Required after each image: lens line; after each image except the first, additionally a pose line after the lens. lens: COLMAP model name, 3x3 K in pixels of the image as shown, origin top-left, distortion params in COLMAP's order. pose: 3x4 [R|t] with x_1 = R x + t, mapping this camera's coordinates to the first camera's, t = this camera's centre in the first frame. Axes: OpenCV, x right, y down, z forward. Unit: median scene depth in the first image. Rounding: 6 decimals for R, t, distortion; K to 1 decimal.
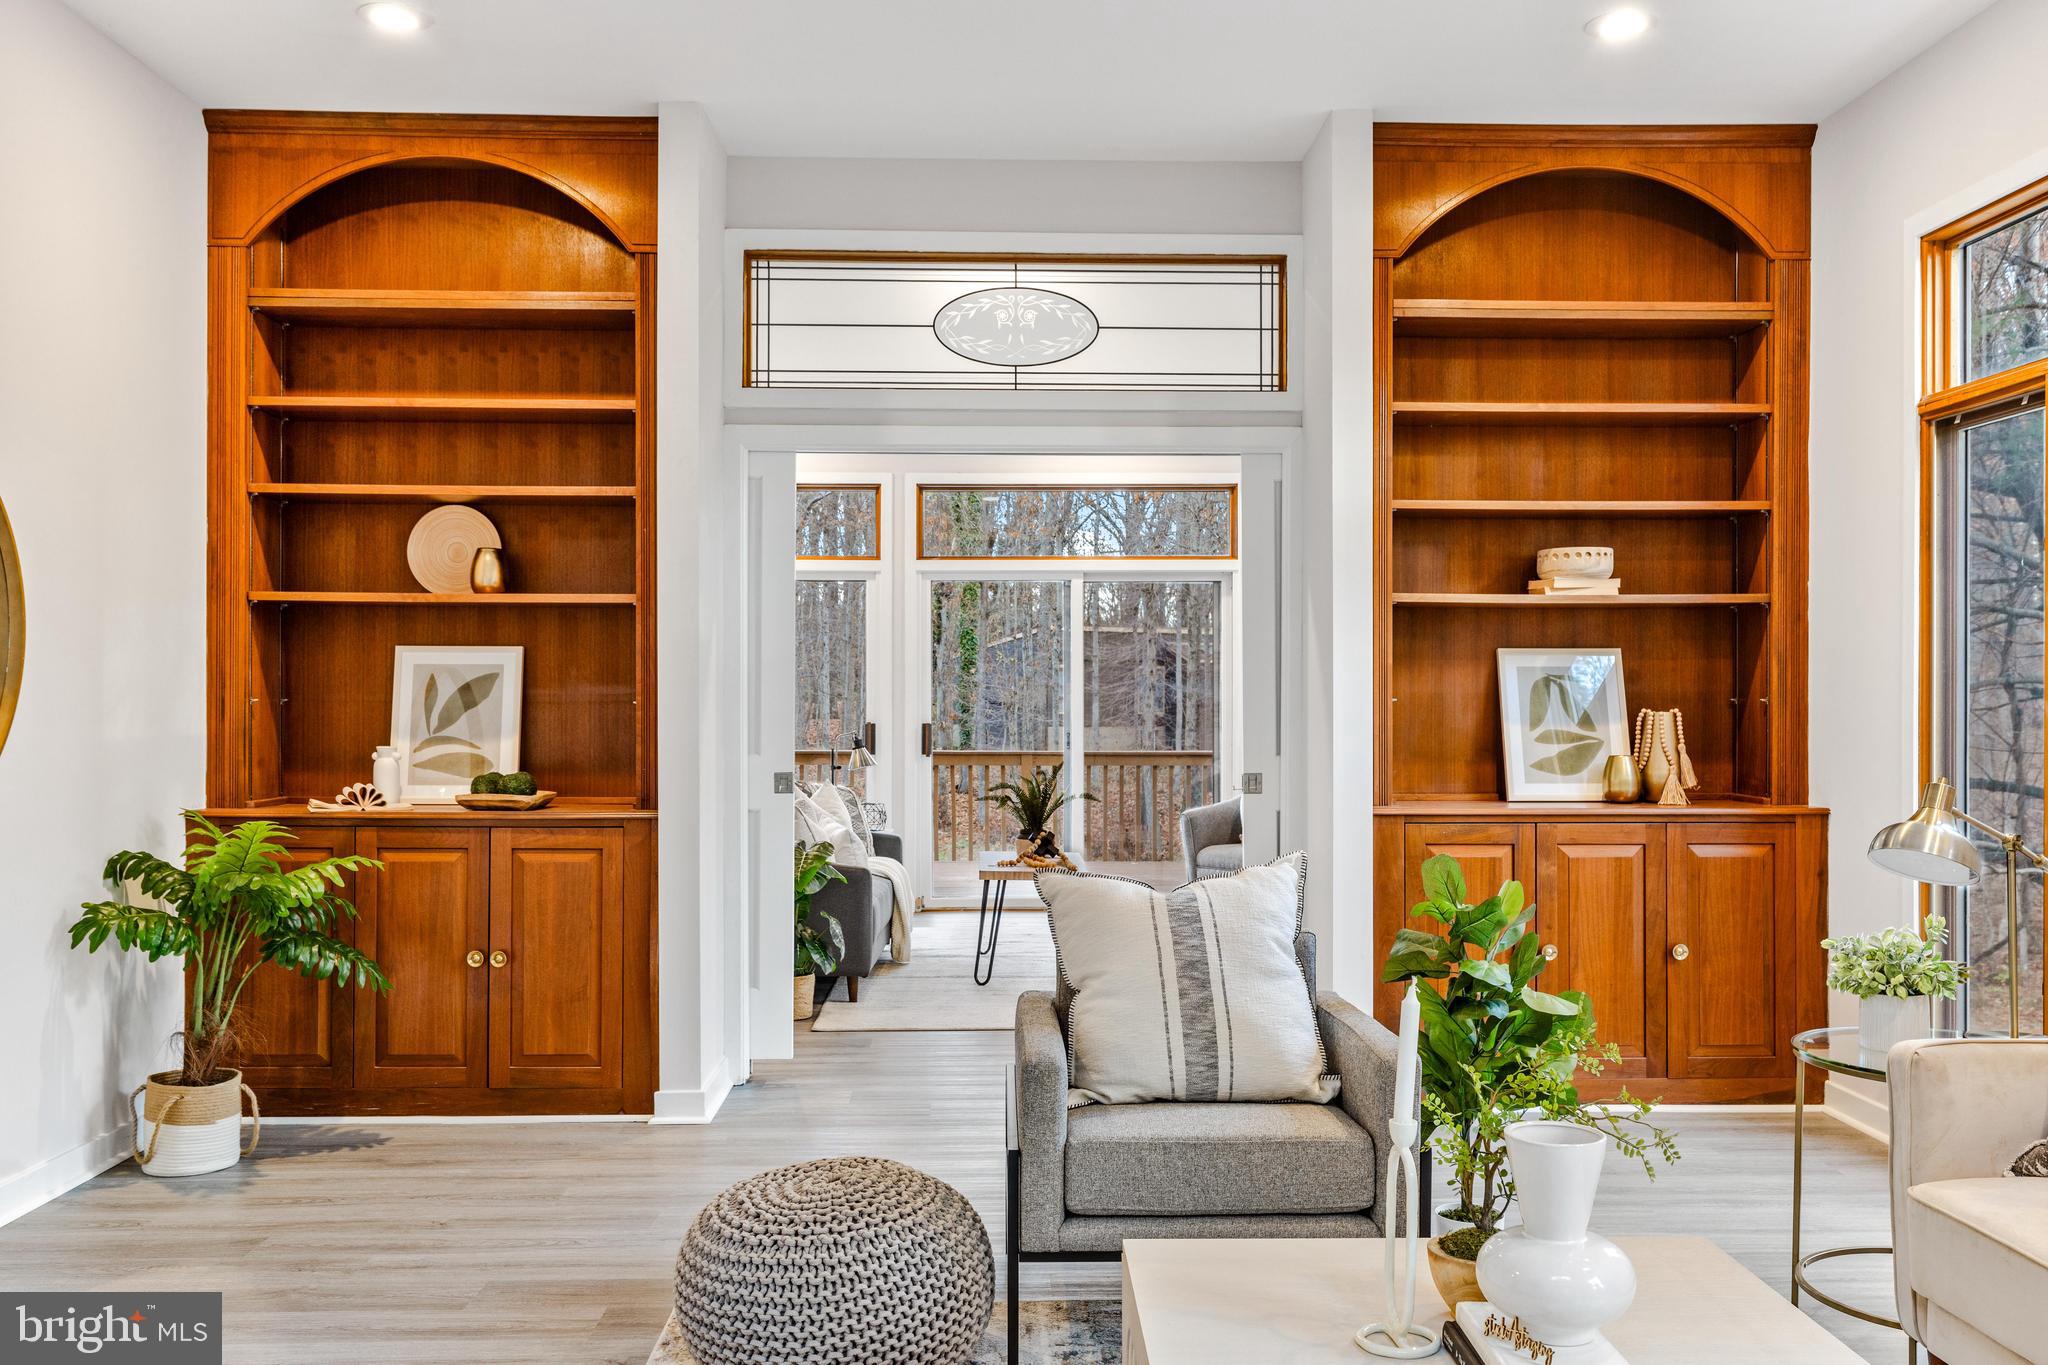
lens RADIAL K [[1759.4, 0, 1031.6], [0, 1759.4, 694.7], [0, 0, 1]] dist [0.009333, -0.003319]
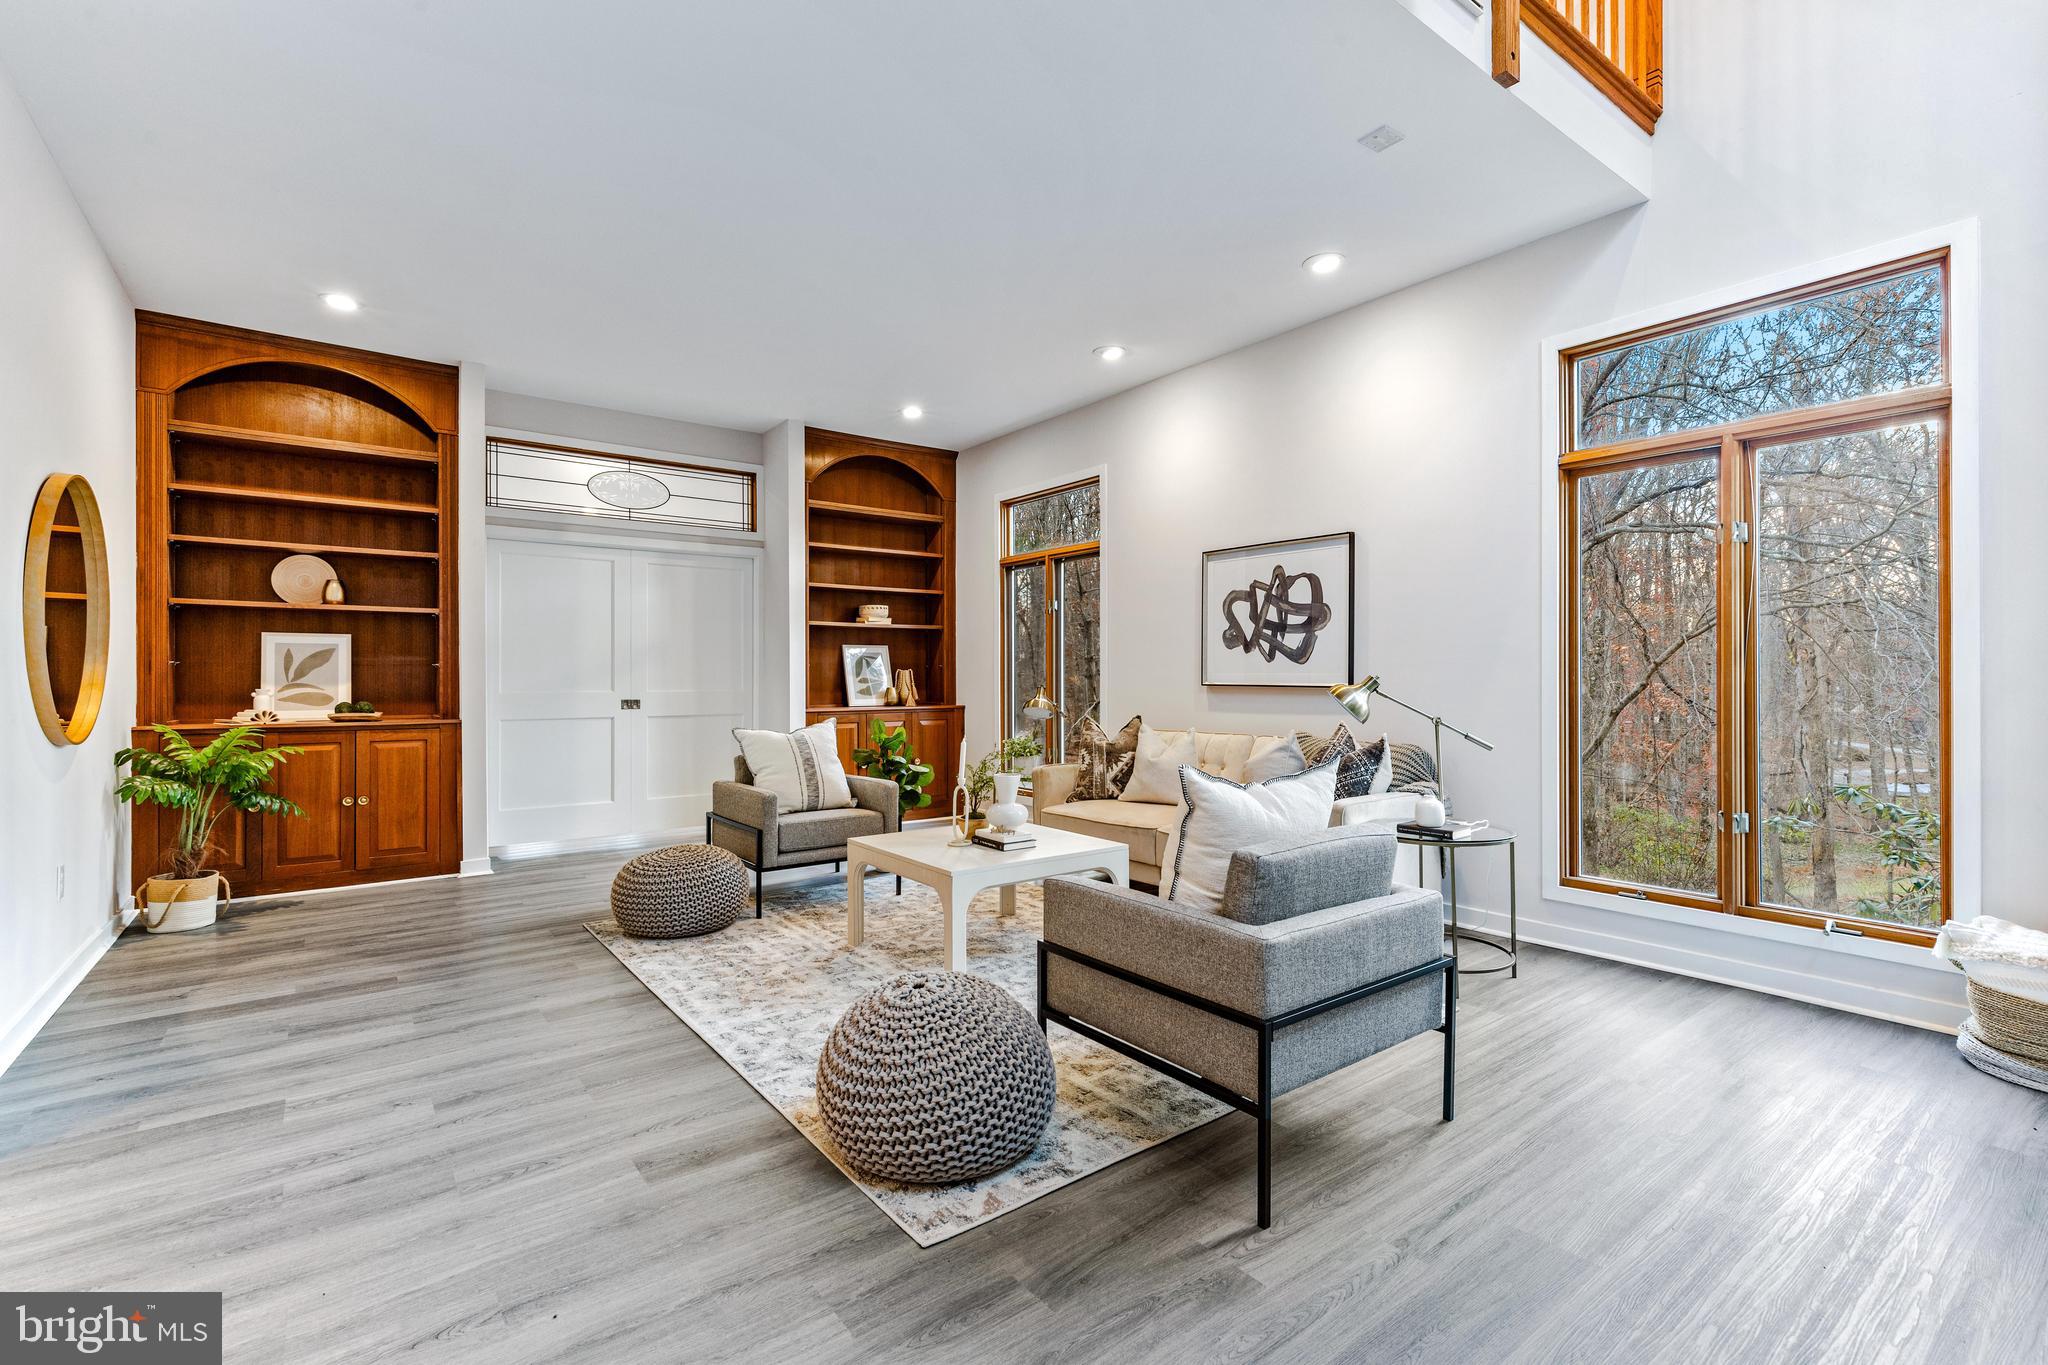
lens RADIAL K [[917.6, 0, 1027.8], [0, 917.6, 676.8], [0, 0, 1]] dist [0.008493, -0.002574]
pose [[0.812548, -0.003310, 0.582885, -0.284014], [0.002877, 0.999994, 0.001667, 0.017858], [-0.582887, 0.000322, 0.812553, -0.199767]]
